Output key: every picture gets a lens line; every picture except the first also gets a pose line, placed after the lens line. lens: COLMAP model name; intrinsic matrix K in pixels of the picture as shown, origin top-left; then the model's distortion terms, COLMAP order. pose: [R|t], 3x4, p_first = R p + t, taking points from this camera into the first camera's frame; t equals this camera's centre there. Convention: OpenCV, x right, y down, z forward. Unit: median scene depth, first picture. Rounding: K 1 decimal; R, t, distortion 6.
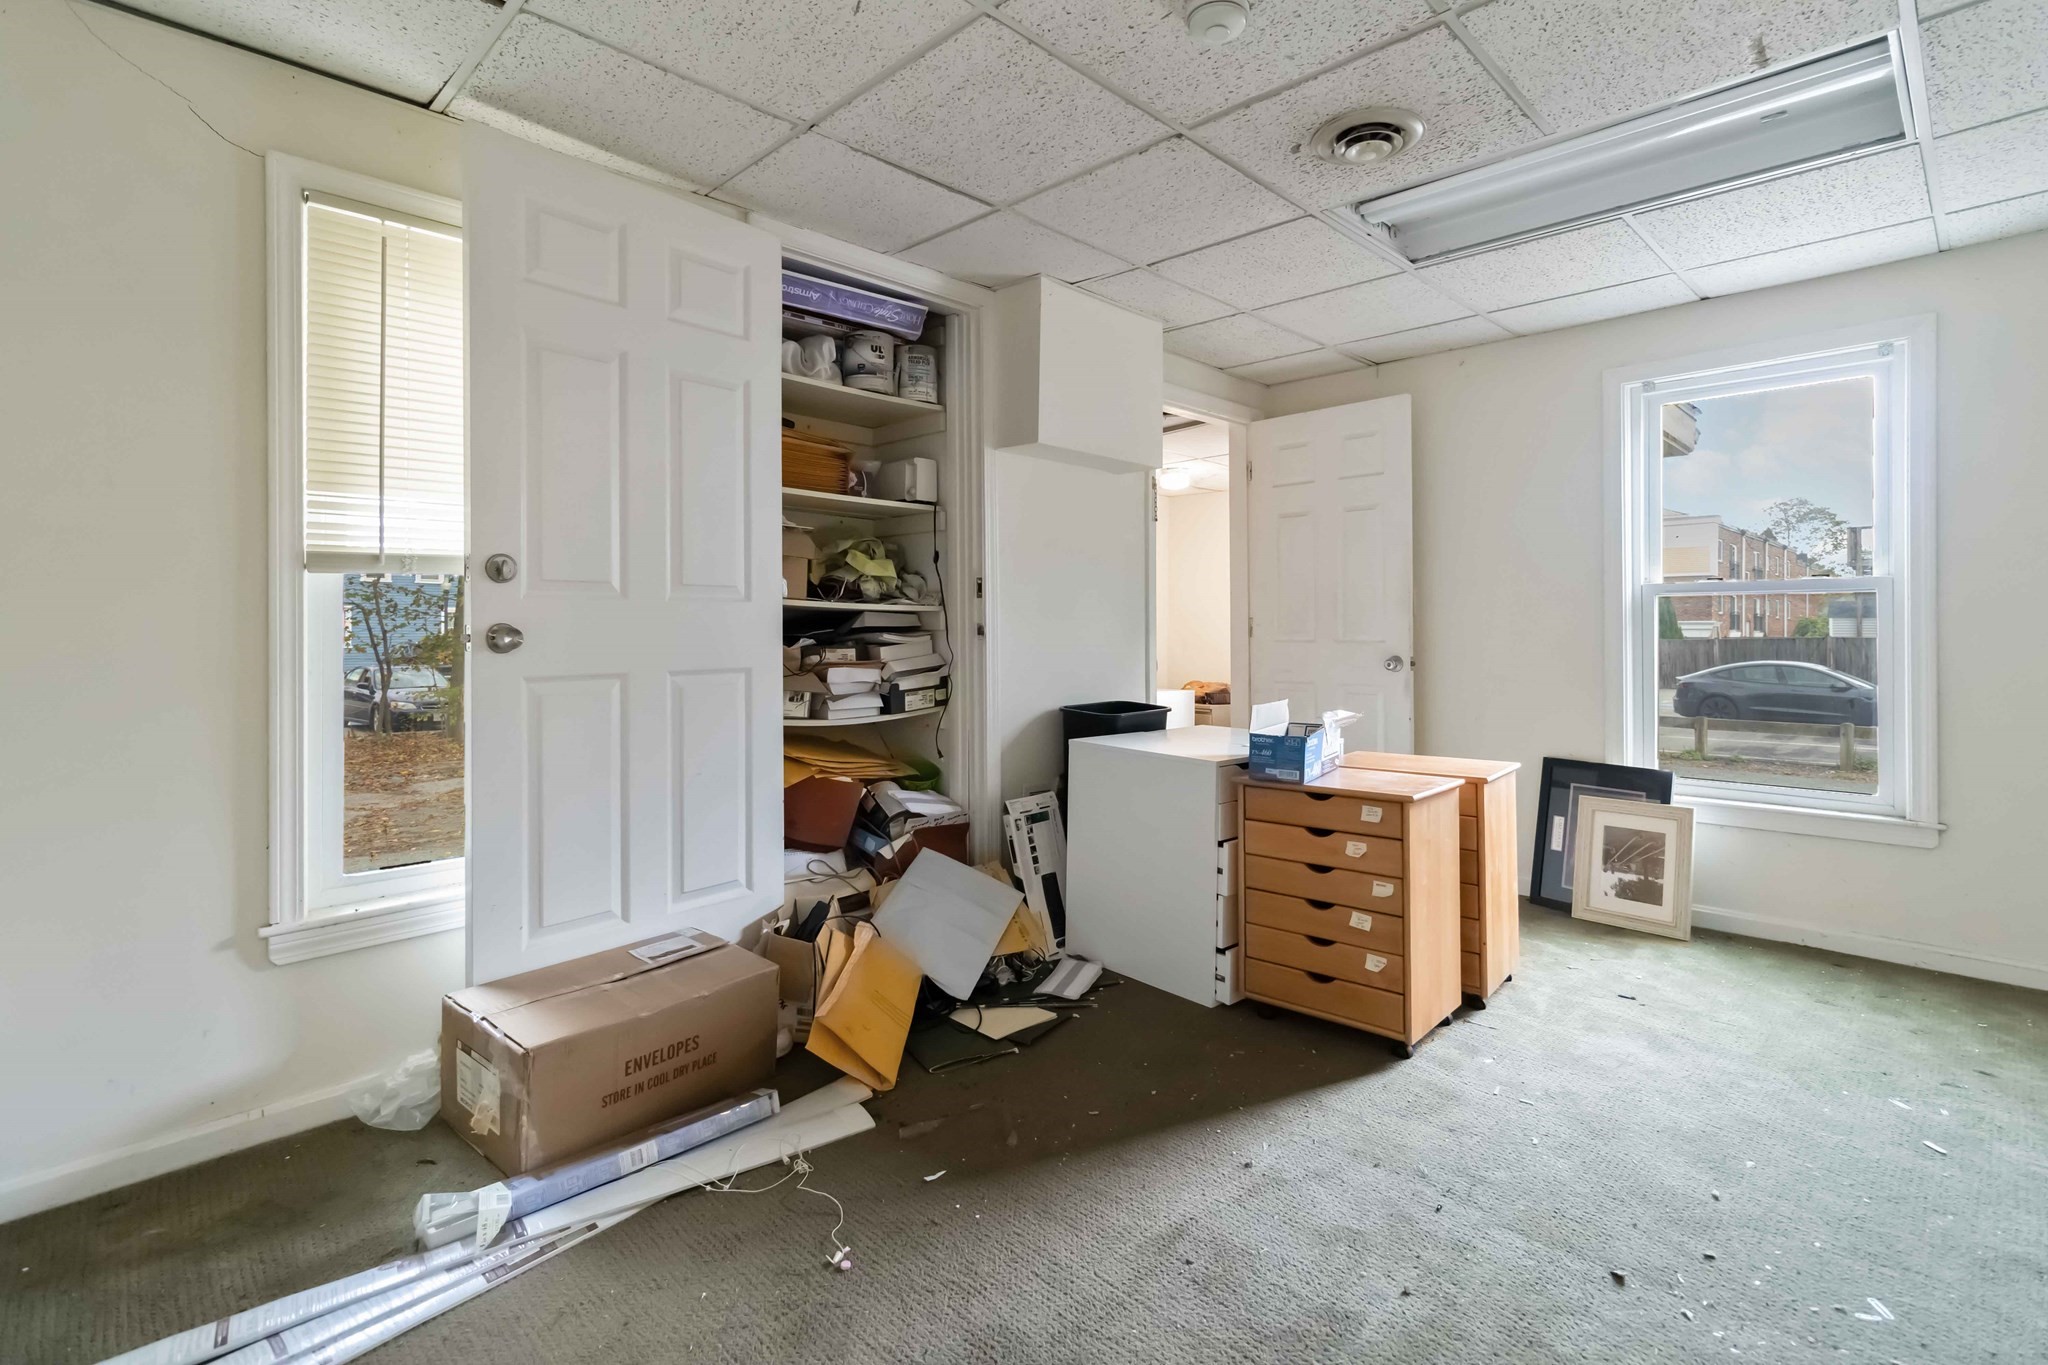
lens RADIAL K [[988.1, 0, 1063.1], [0, 988.1, 627.3], [0, 0, 1]] dist [0.002441, 0.000123]
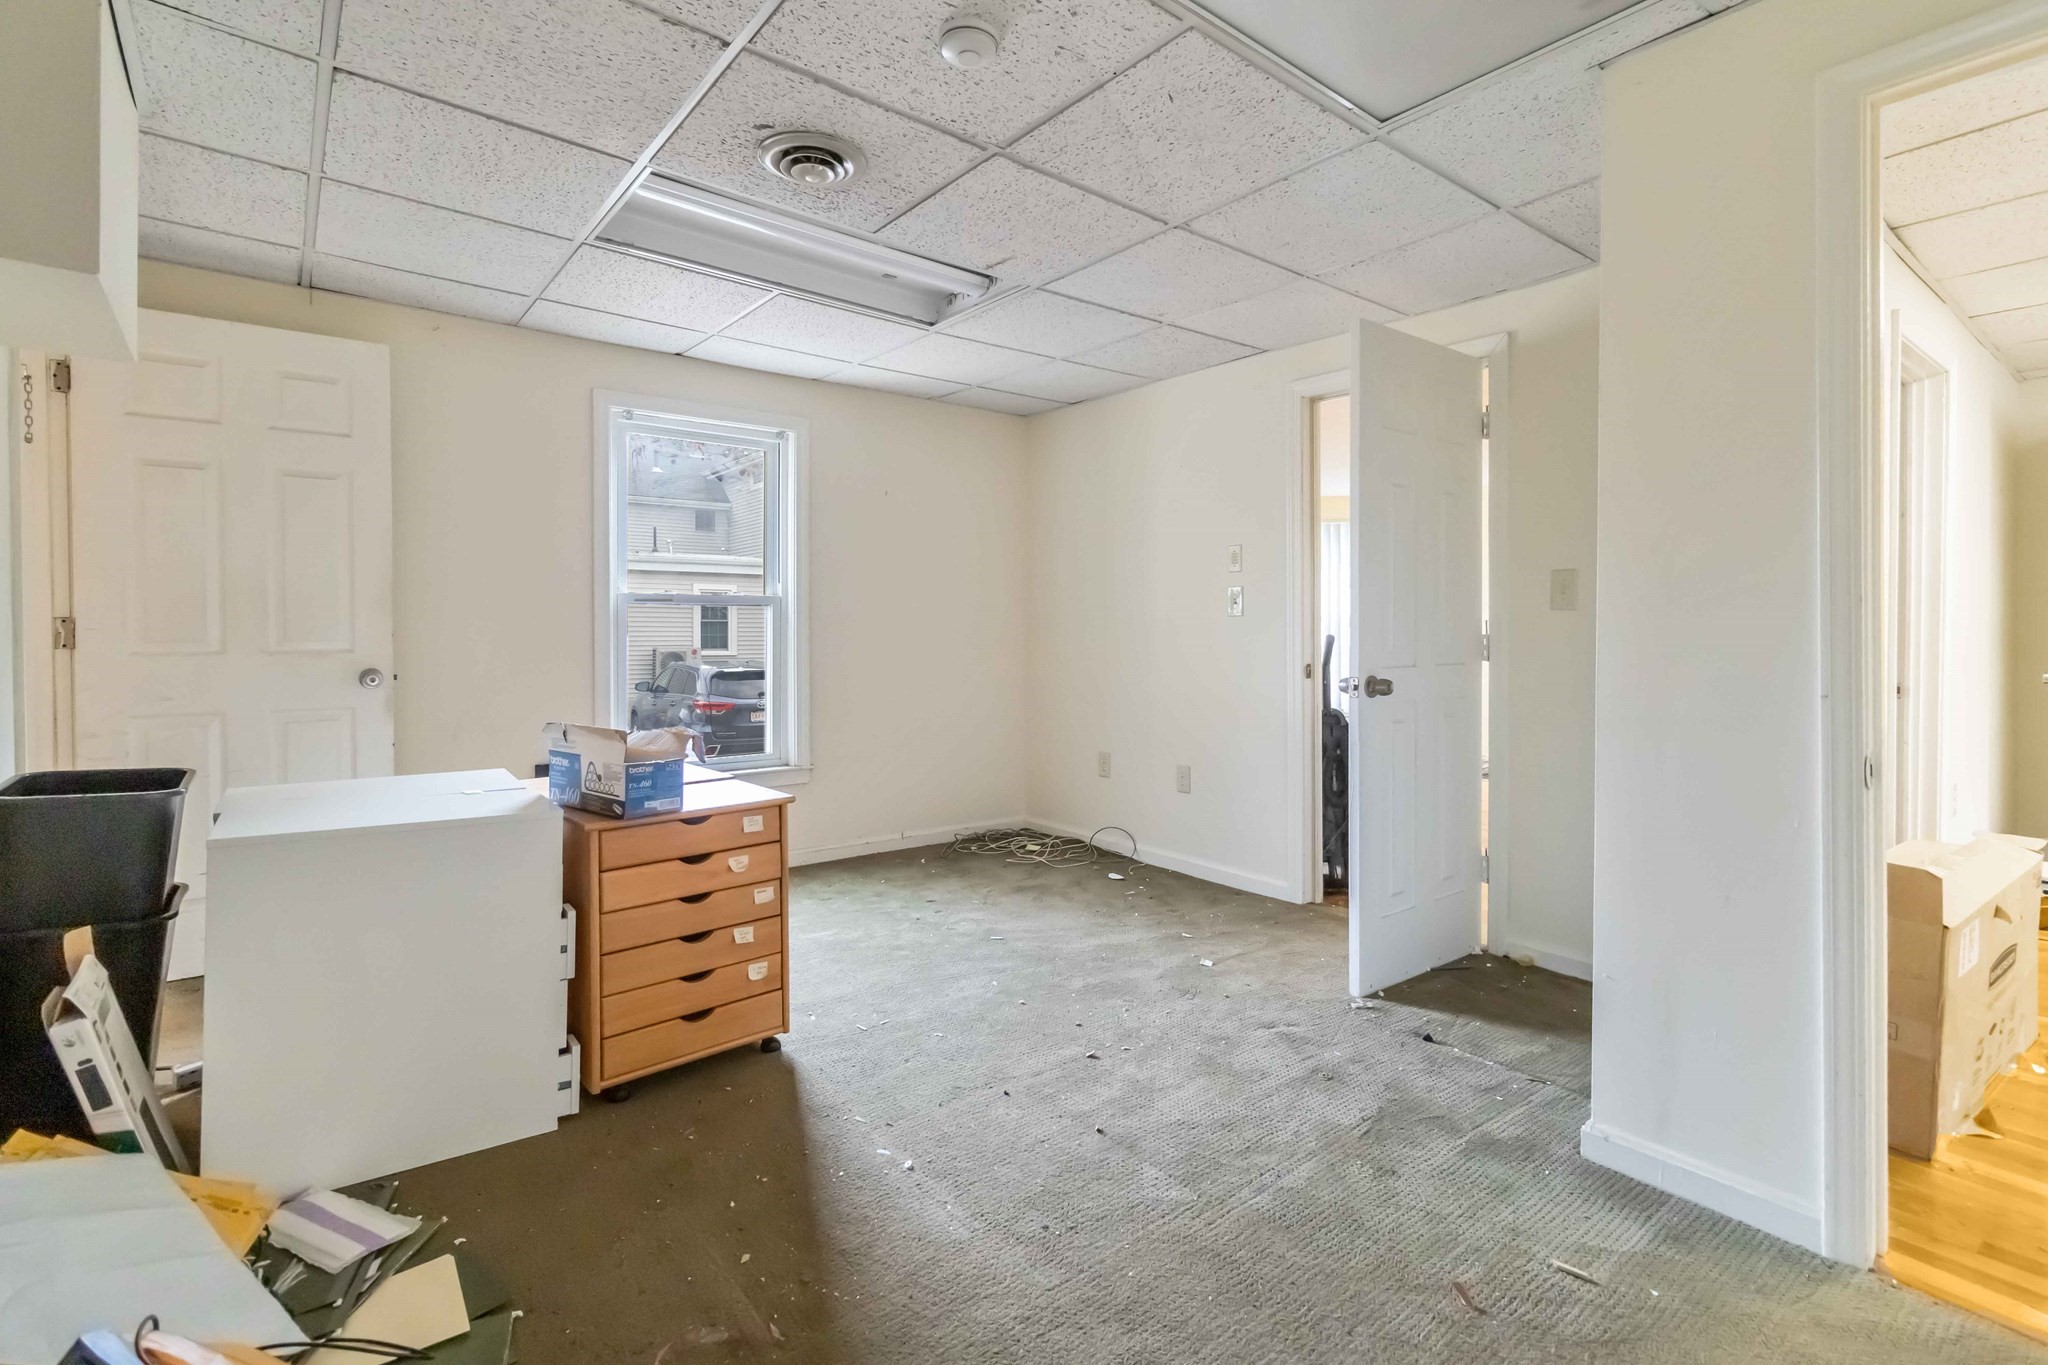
lens RADIAL K [[956.8, 0, 1051.7], [0, 956.8, 638.9], [0, 0, 1]] dist [0.000306, -0.000481]
pose [[0.099100, -0.010251, 0.995025, -0.552282], [-0.003348, 0.999938, 0.010635, -0.007525], [-0.995072, -0.004385, 0.099059, 0.544249]]
